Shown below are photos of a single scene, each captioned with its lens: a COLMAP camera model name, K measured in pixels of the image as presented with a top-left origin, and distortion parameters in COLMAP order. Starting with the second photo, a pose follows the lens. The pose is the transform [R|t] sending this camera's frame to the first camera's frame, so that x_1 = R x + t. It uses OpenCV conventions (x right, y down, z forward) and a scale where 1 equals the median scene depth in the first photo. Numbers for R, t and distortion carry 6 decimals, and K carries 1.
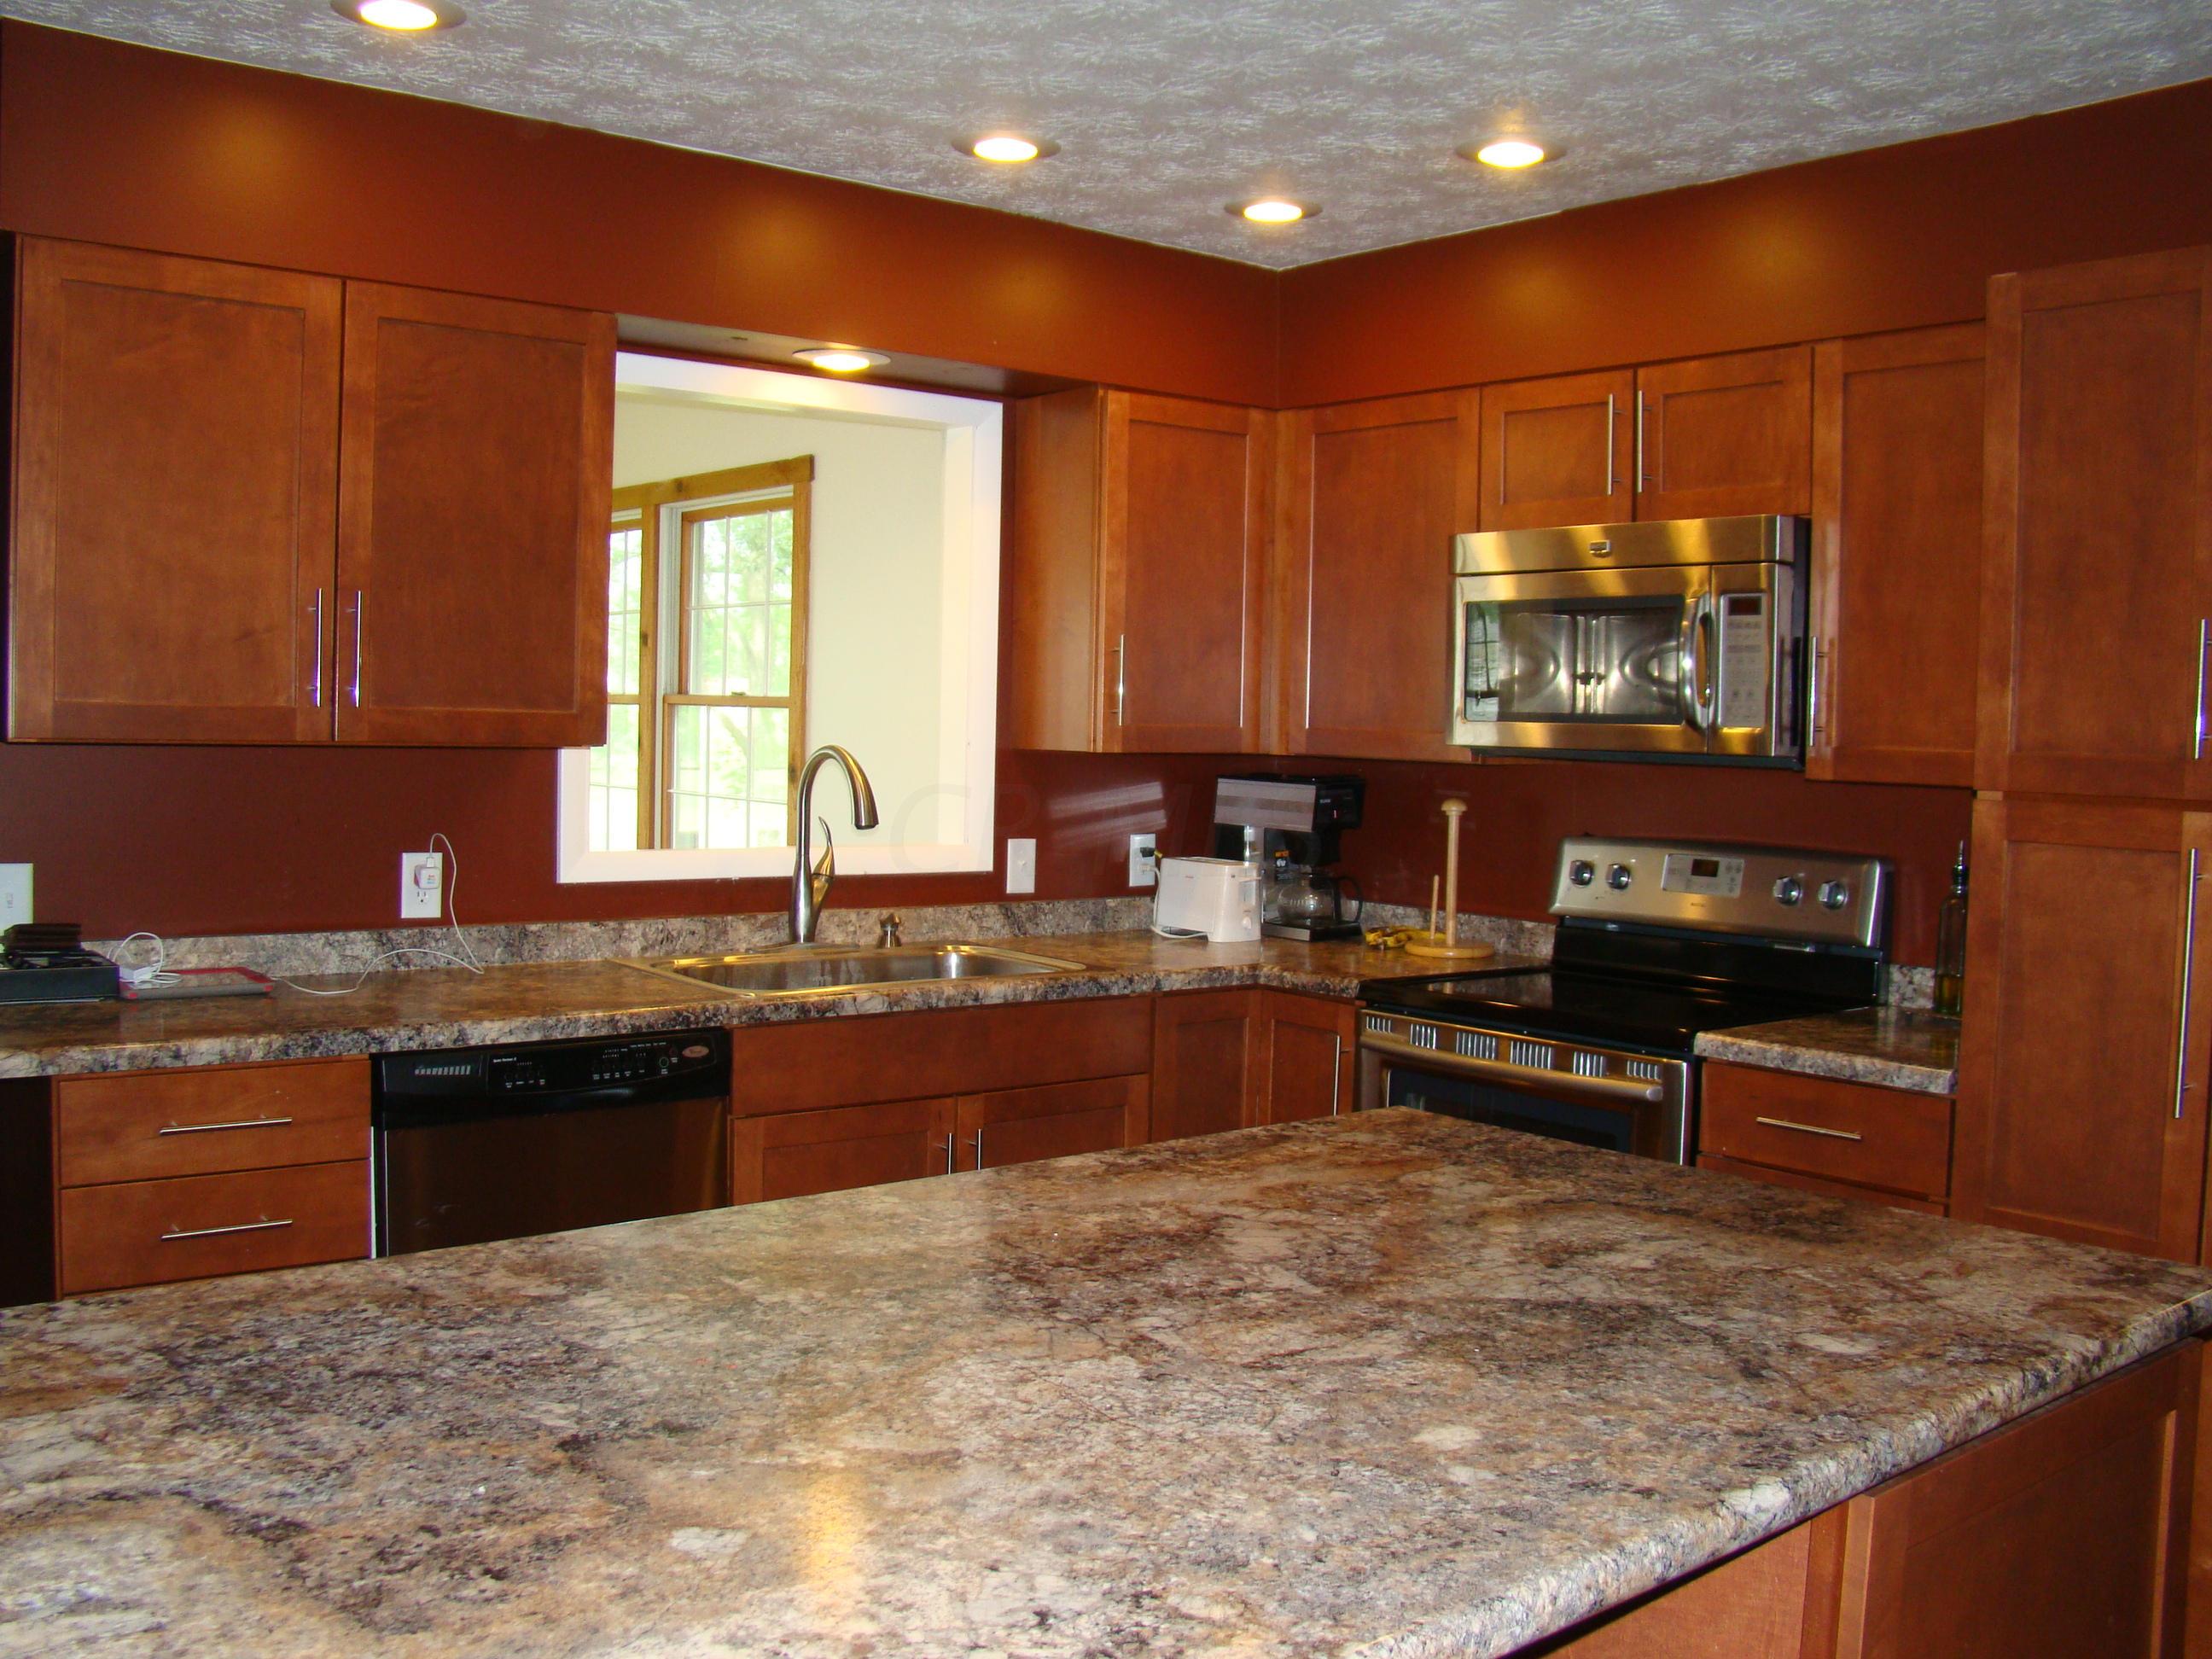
lens RADIAL K [[2048.8, 0, 1106.0], [0, 2048.8, 829.5], [0, 0, 1]] dist [-0.187951, 0.146064]
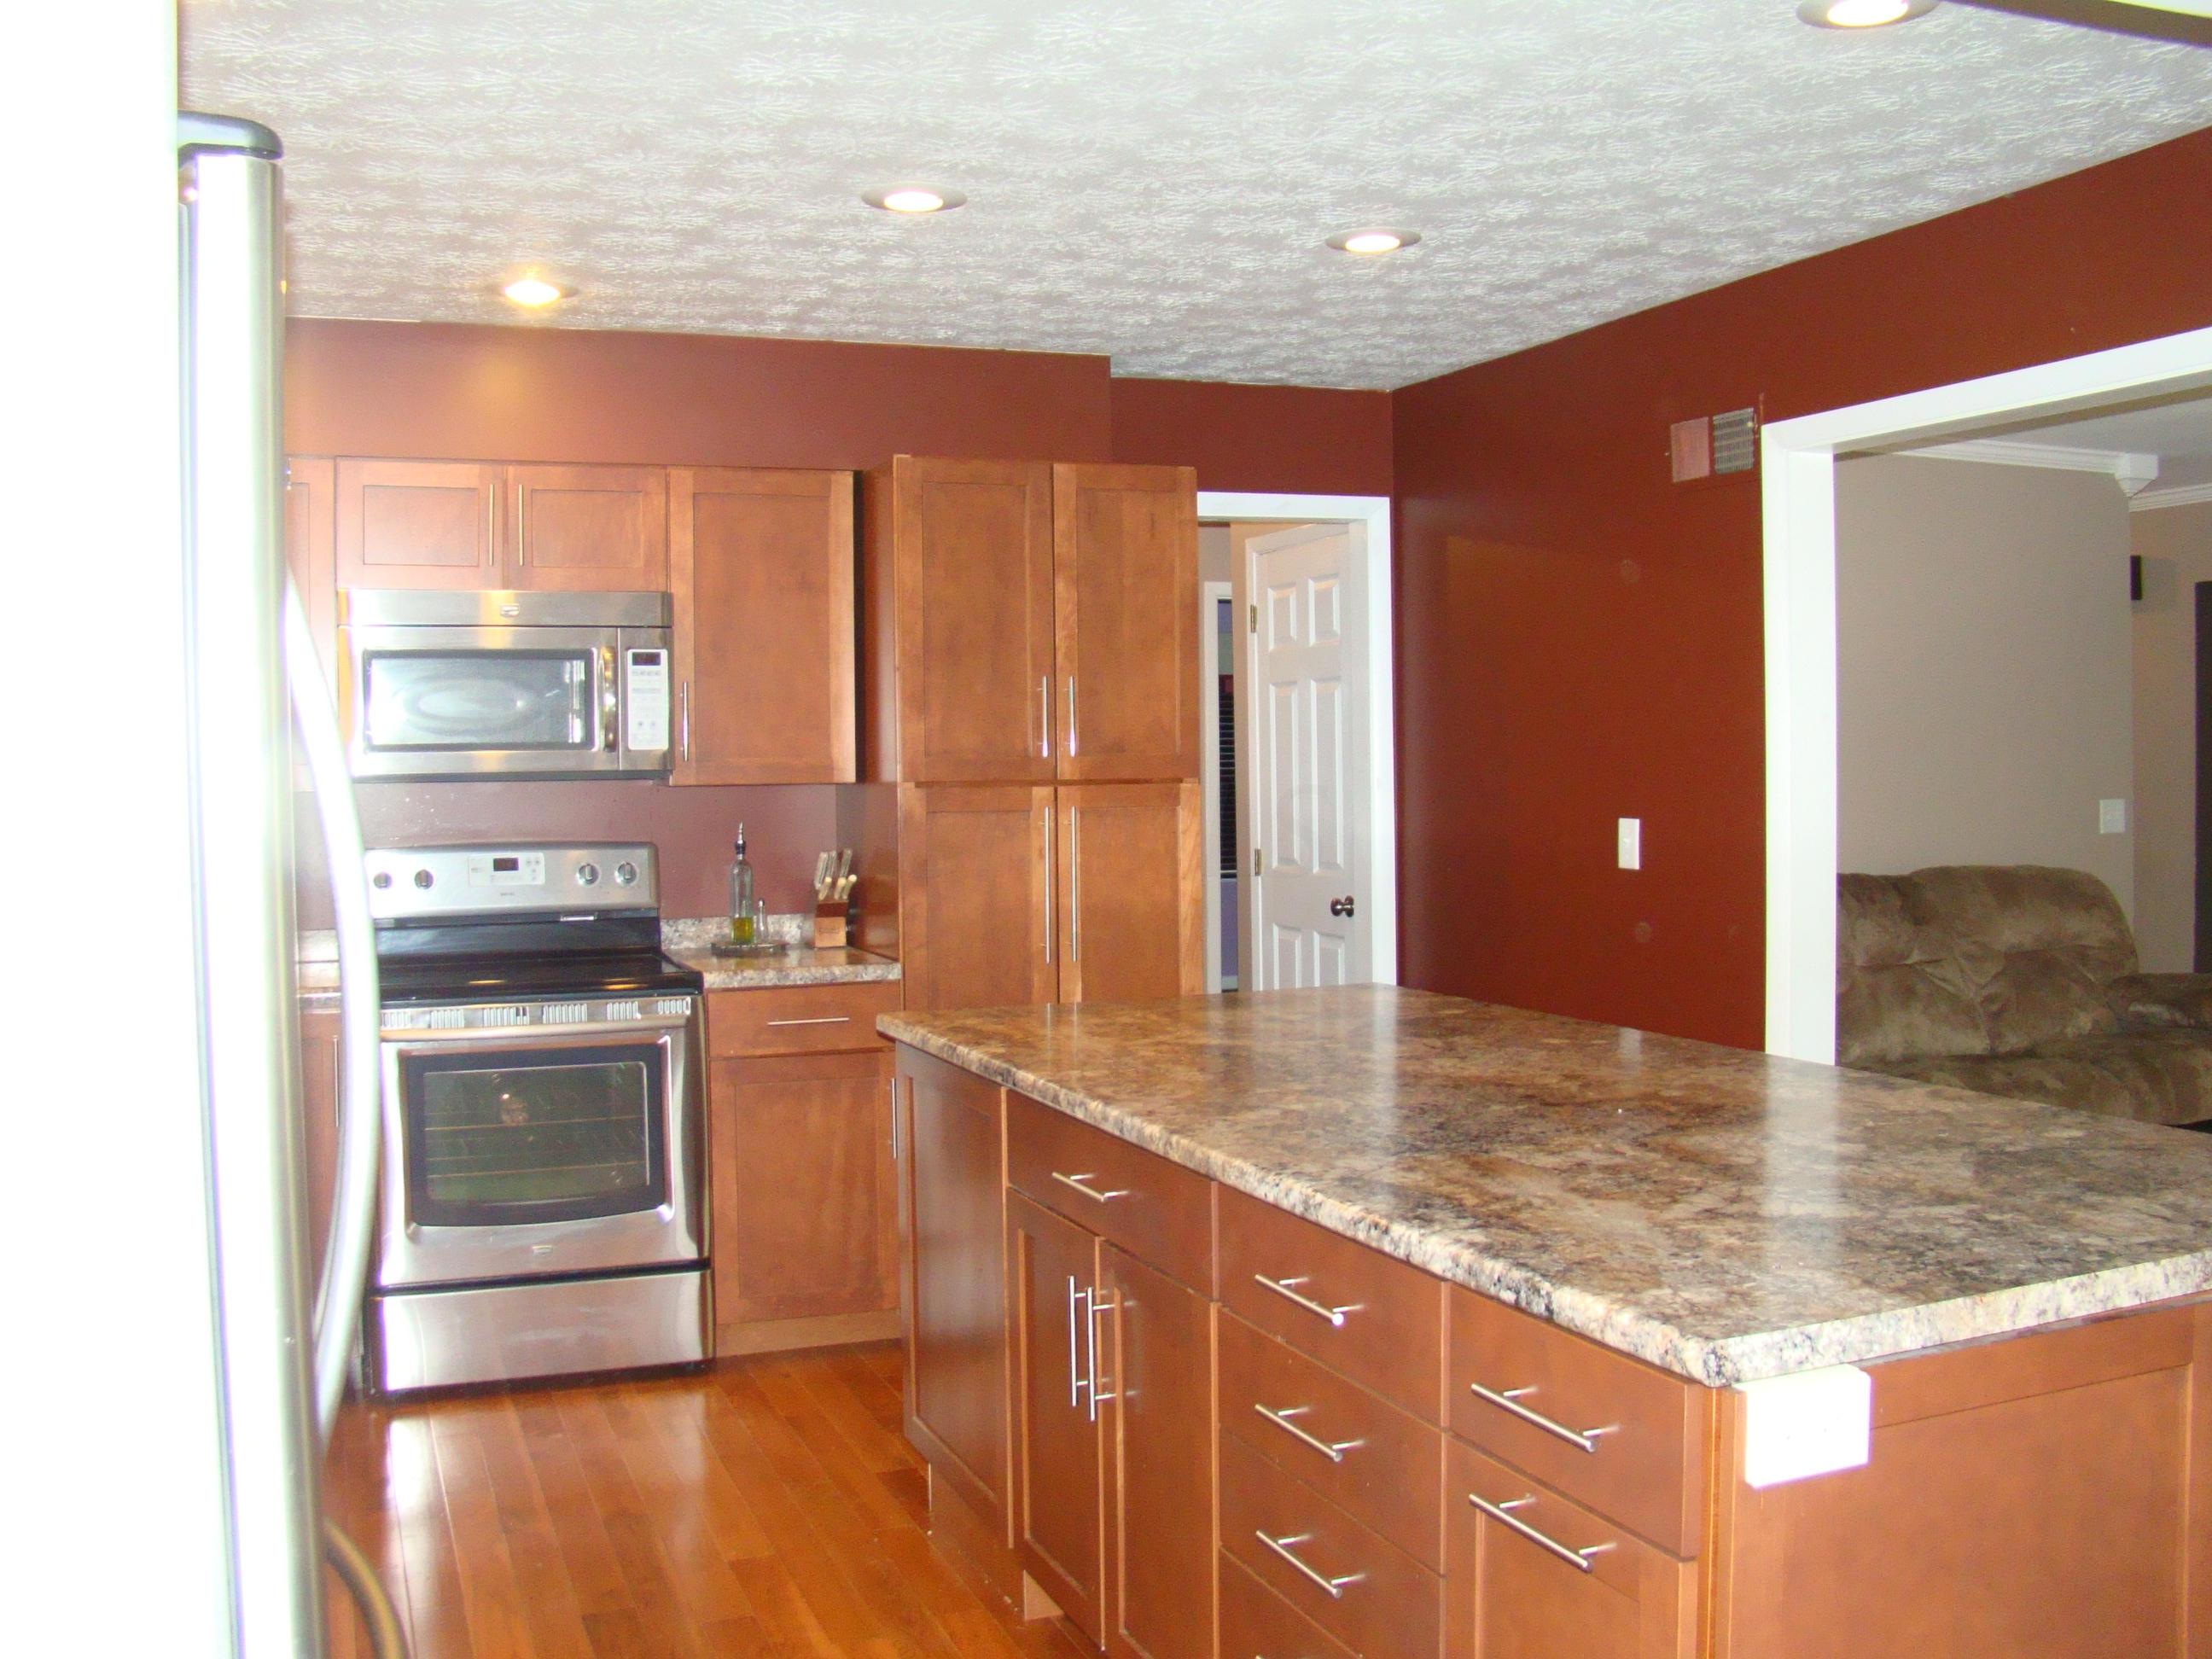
lens RADIAL K [[2048.8, 0, 1106.0], [0, 2048.8, 829.5], [0, 0, 1]] dist [-0.187951, 0.146064]
pose [[0.313740, -0.060176, 0.947600, -0.834193], [0.070012, 0.996739, 0.040116, -0.028961], [-0.946924, 0.053758, 0.316930, 0.269499]]
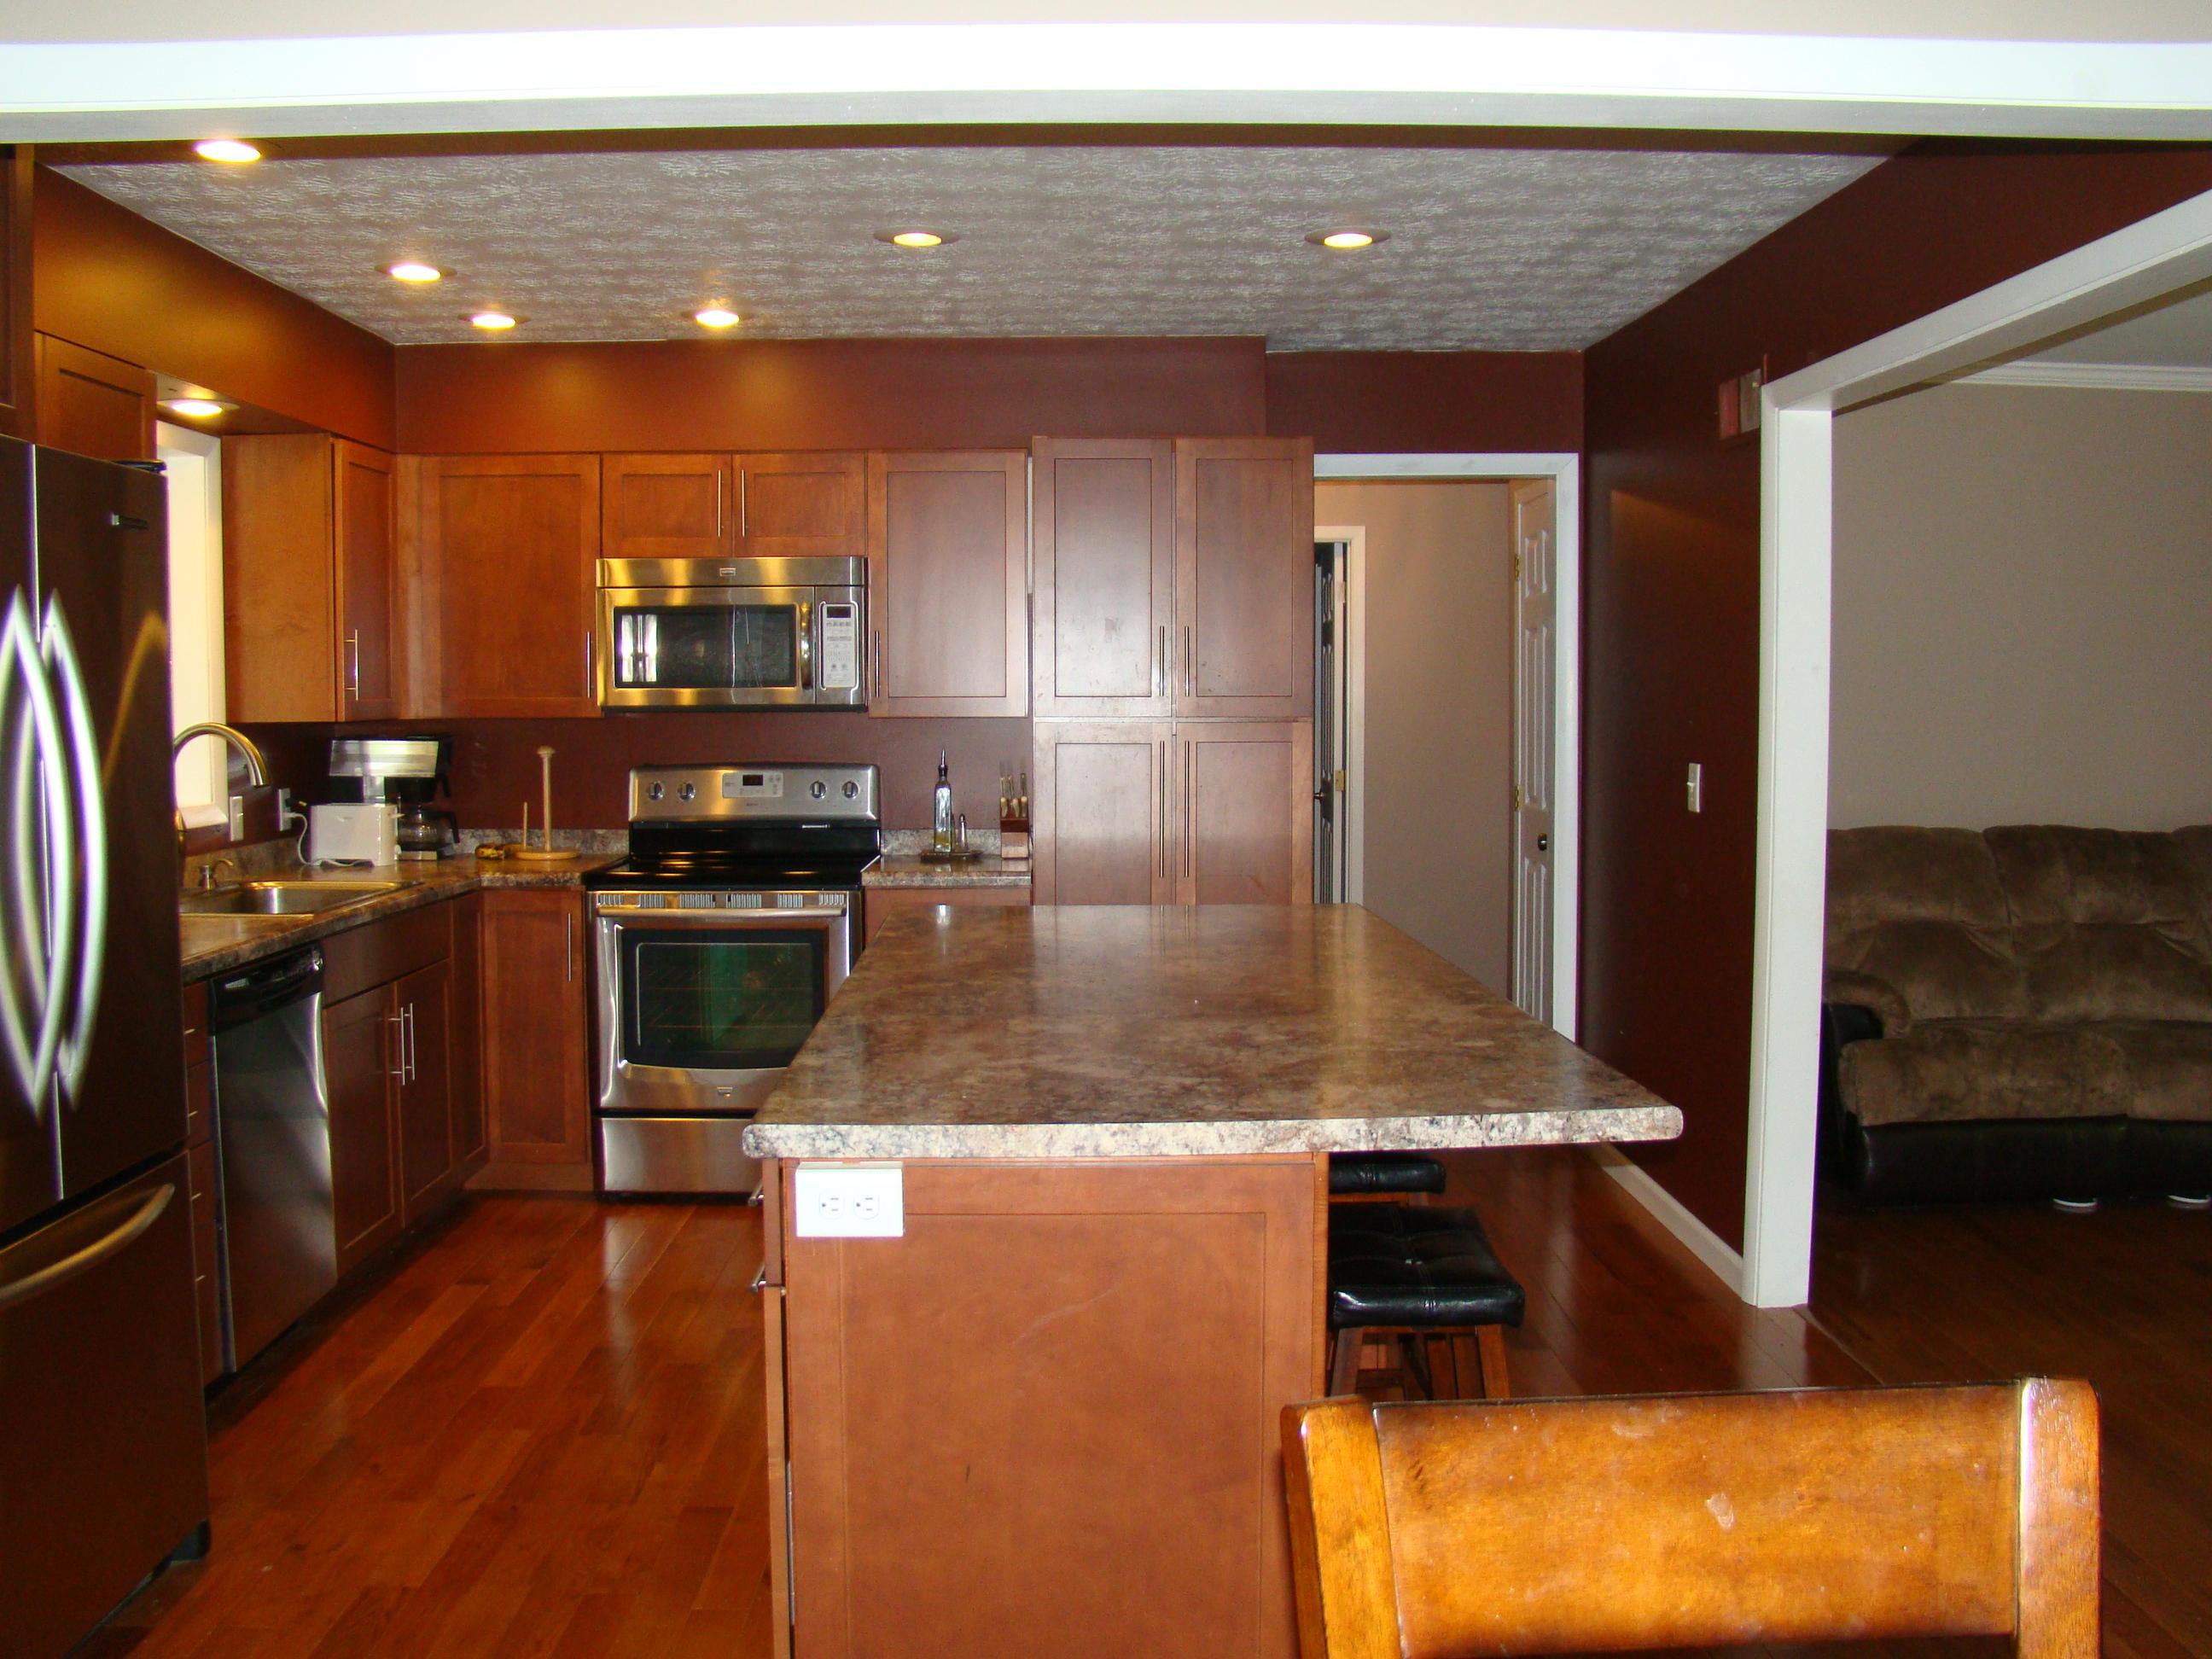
lens RADIAL K [[2048.8, 0, 1106.0], [0, 2048.8, 829.5], [0, 0, 1]] dist [-0.187951, 0.146064]
pose [[0.627009, -0.075436, 0.775351, -0.795467], [0.057491, 0.997067, 0.050516, -0.006592], [-0.776888, 0.012902, 0.629507, -0.194274]]
